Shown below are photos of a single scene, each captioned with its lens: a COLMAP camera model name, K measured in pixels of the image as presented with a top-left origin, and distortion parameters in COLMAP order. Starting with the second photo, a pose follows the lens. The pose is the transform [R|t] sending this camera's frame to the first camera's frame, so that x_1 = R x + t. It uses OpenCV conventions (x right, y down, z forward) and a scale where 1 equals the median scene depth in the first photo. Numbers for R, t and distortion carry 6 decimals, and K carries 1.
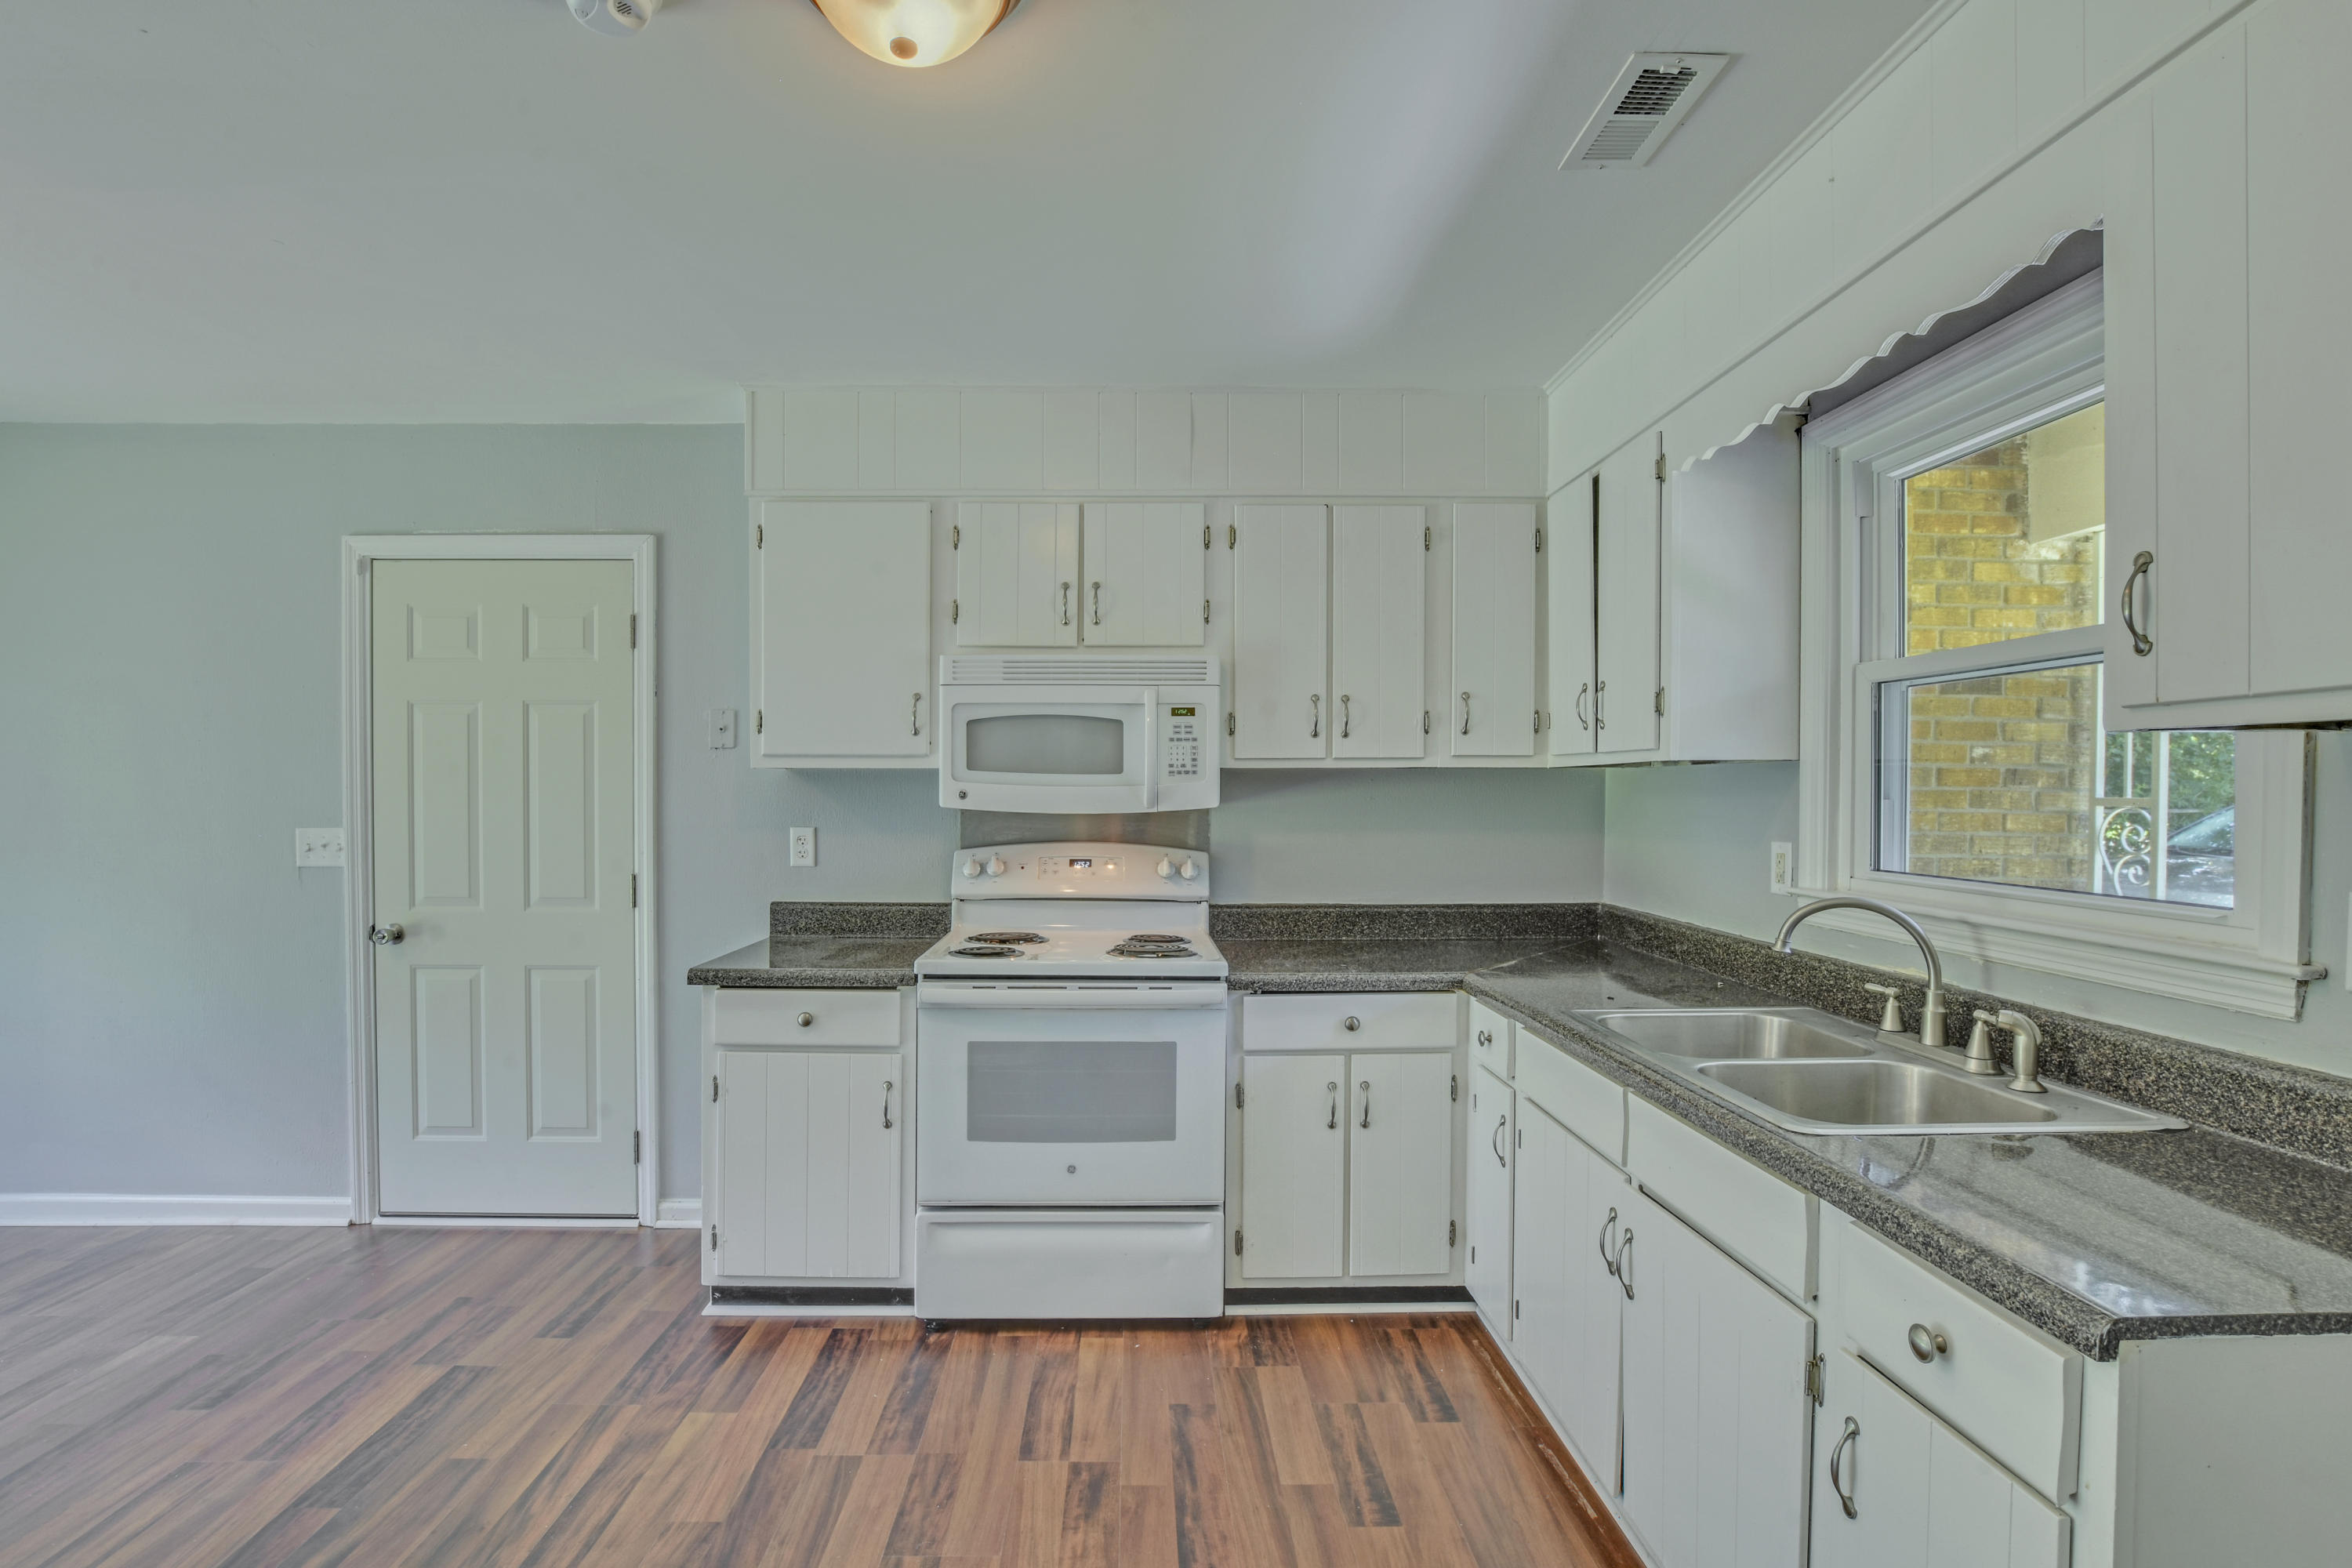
lens RADIAL K [[1071.1, 0, 1118.4], [0, 1071.1, 798.8], [0, 0, 1]] dist [-0.026871, 0.005214]
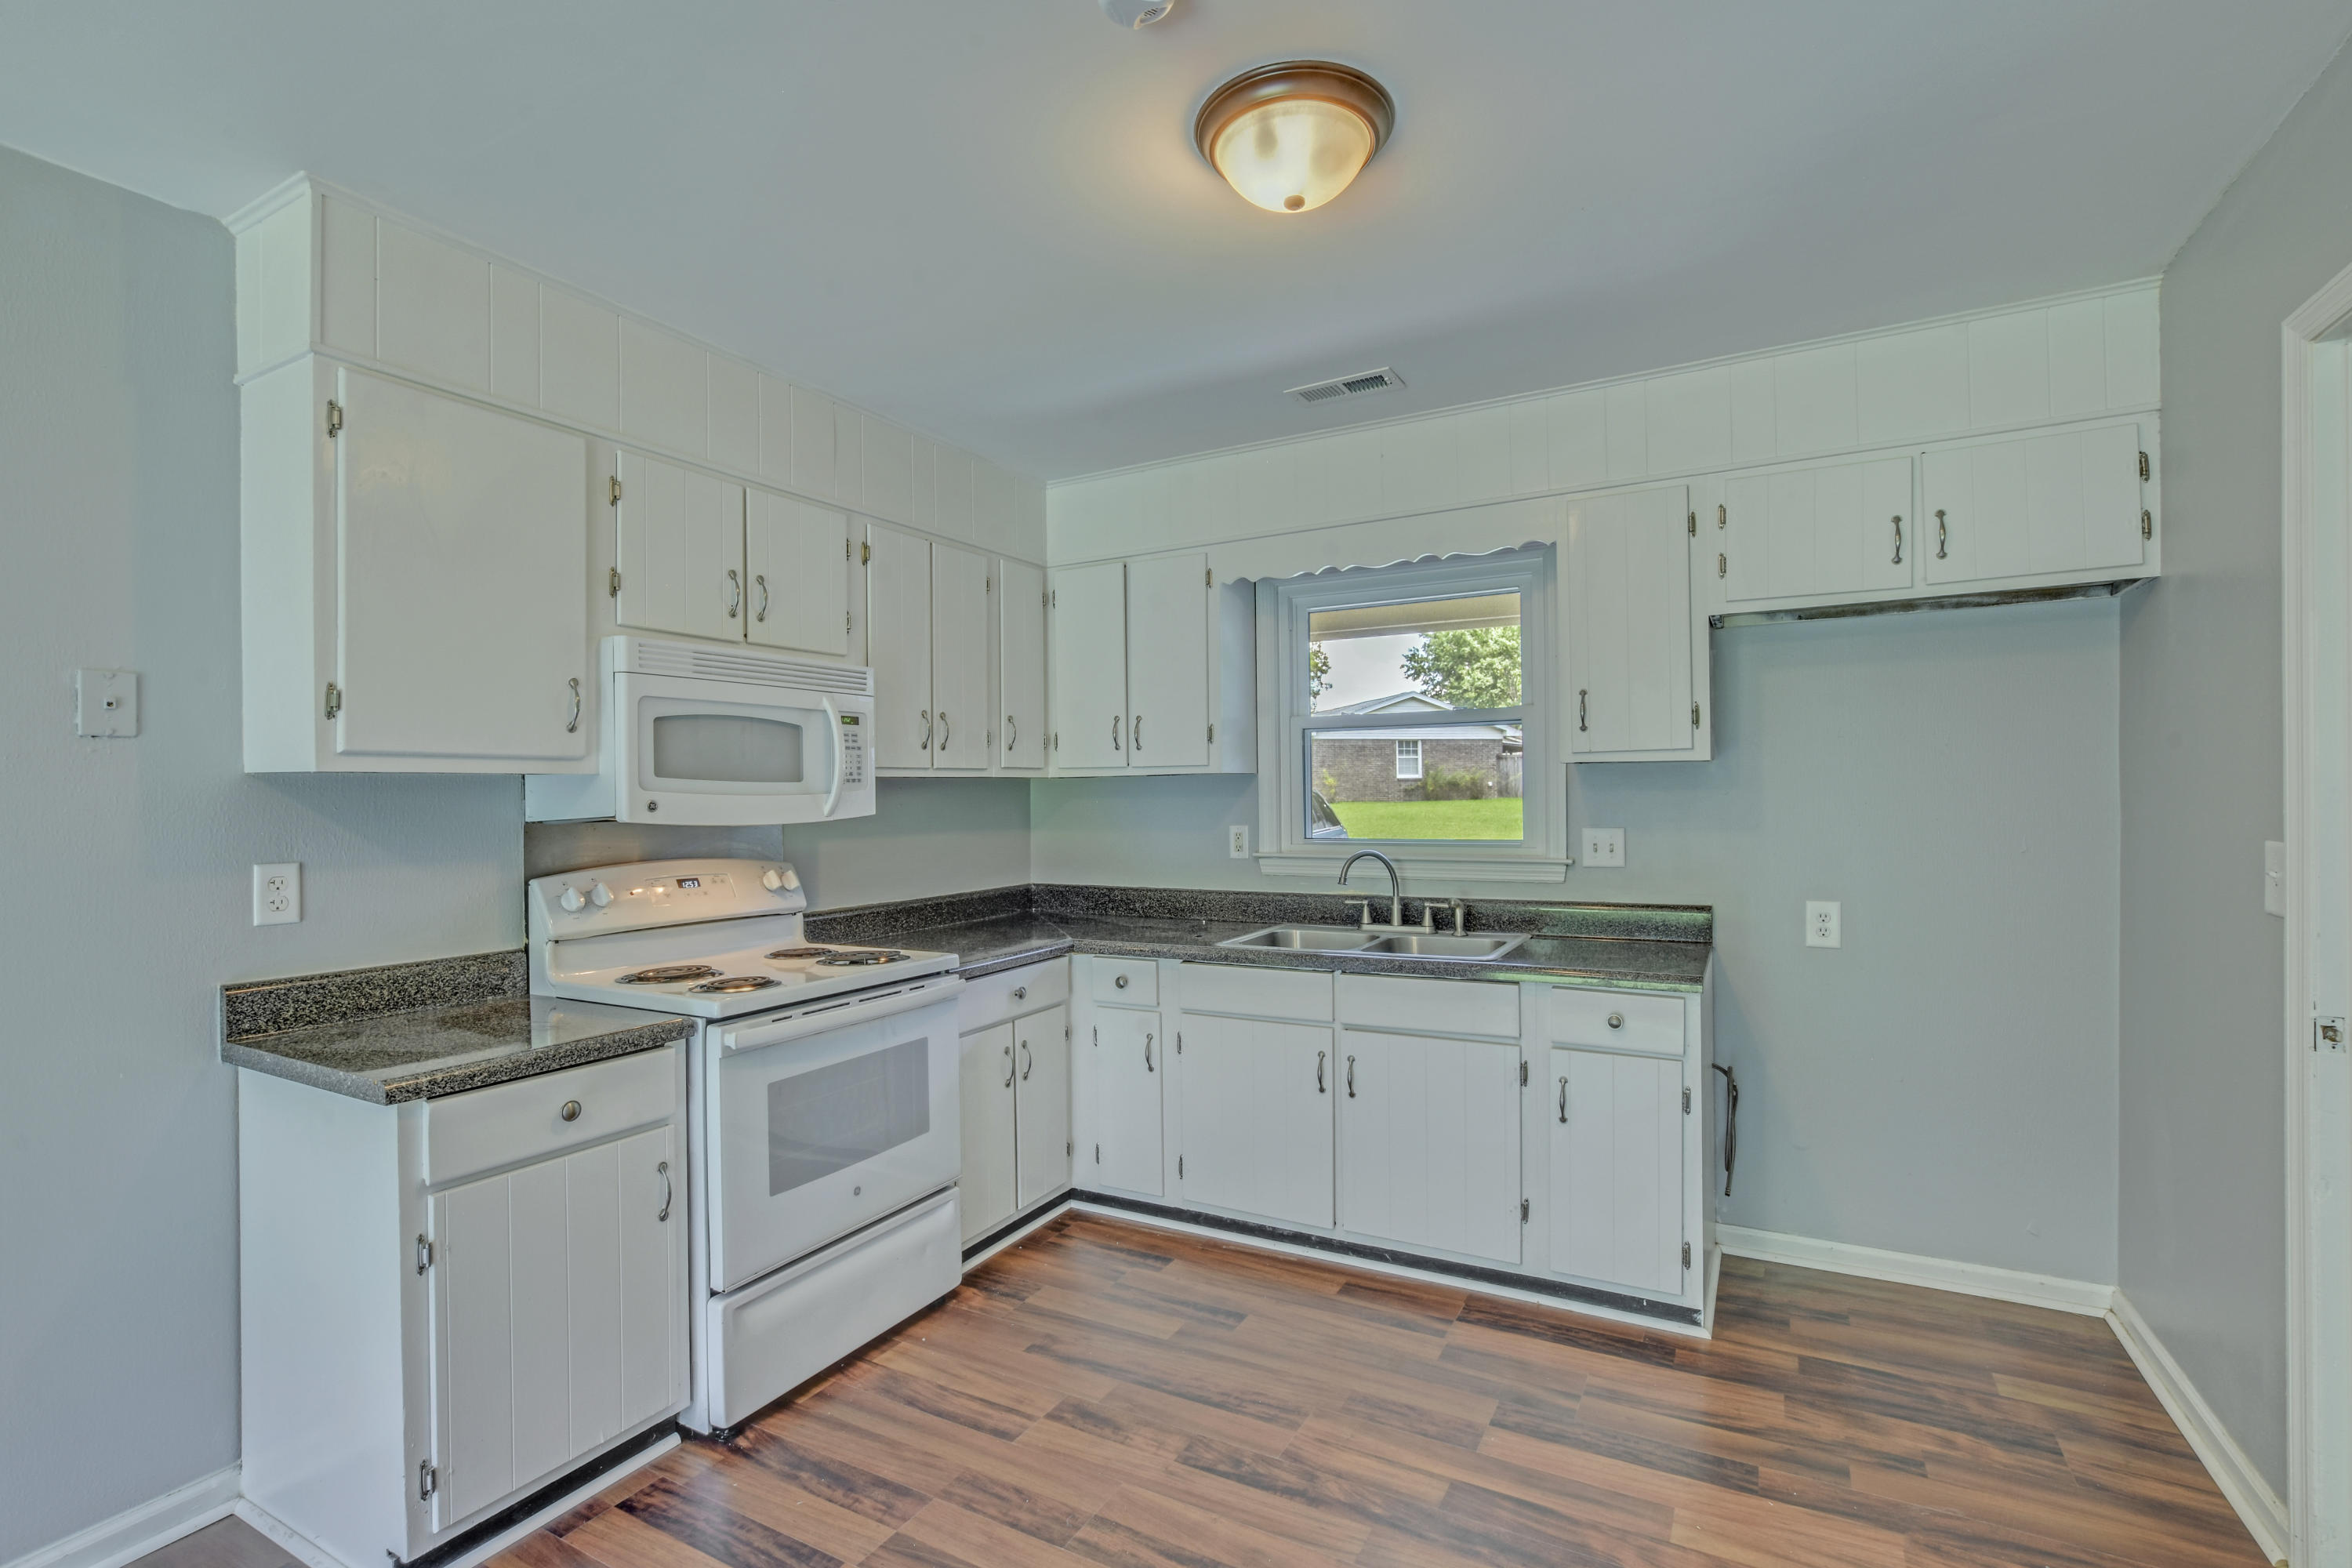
lens RADIAL K [[1071.1, 0, 1115.9], [0, 1071.1, 804.4], [0, 0, 1]] dist [-0.026871, 0.005214]
pose [[0.512866, -0.012957, 0.858371, -0.723577], [0.025785, 0.999667, -0.000316, 0.005013], [-0.858081, 0.022295, 0.513029, 0.290079]]
